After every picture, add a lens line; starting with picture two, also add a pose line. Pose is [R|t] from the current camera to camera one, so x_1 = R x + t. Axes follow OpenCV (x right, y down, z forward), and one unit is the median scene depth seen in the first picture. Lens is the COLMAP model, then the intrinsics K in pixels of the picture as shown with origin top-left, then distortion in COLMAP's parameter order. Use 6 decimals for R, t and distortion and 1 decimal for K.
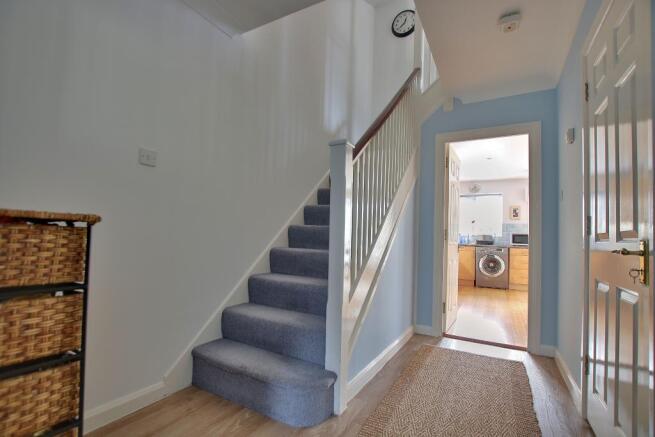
lens RADIAL K [[303.4, 0, 325.3], [0, 303.4, 225.4], [0, 0, 1]] dist [-0.000095, -0.000071]
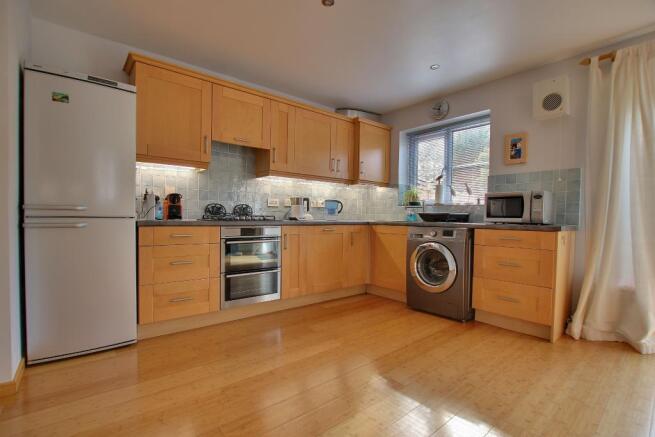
lens RADIAL K [[317.9, 0, 327.5], [0, 317.9, 218.5], [0, 0, 1]] dist [-0.002783, -0.000568]
pose [[0.930756, -0.017702, -0.365213, 0.555917], [0.033076, 0.998808, 0.035884, 0.034790], [0.364143, -0.045479, 0.930232, 0.479726]]
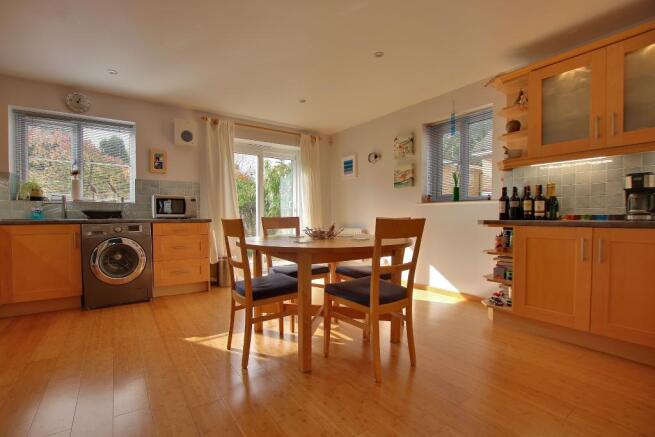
lens RADIAL K [[317.9, 0, 327.5], [0, 317.9, 218.5], [0, 0, 1]] dist [-0.002783, -0.000568]
pose [[0.423592, -0.041268, 0.904913, 0.218167], [-0.024837, 0.998057, 0.057142, 0.024882], [-0.905512, -0.046680, 0.421744, 0.462713]]
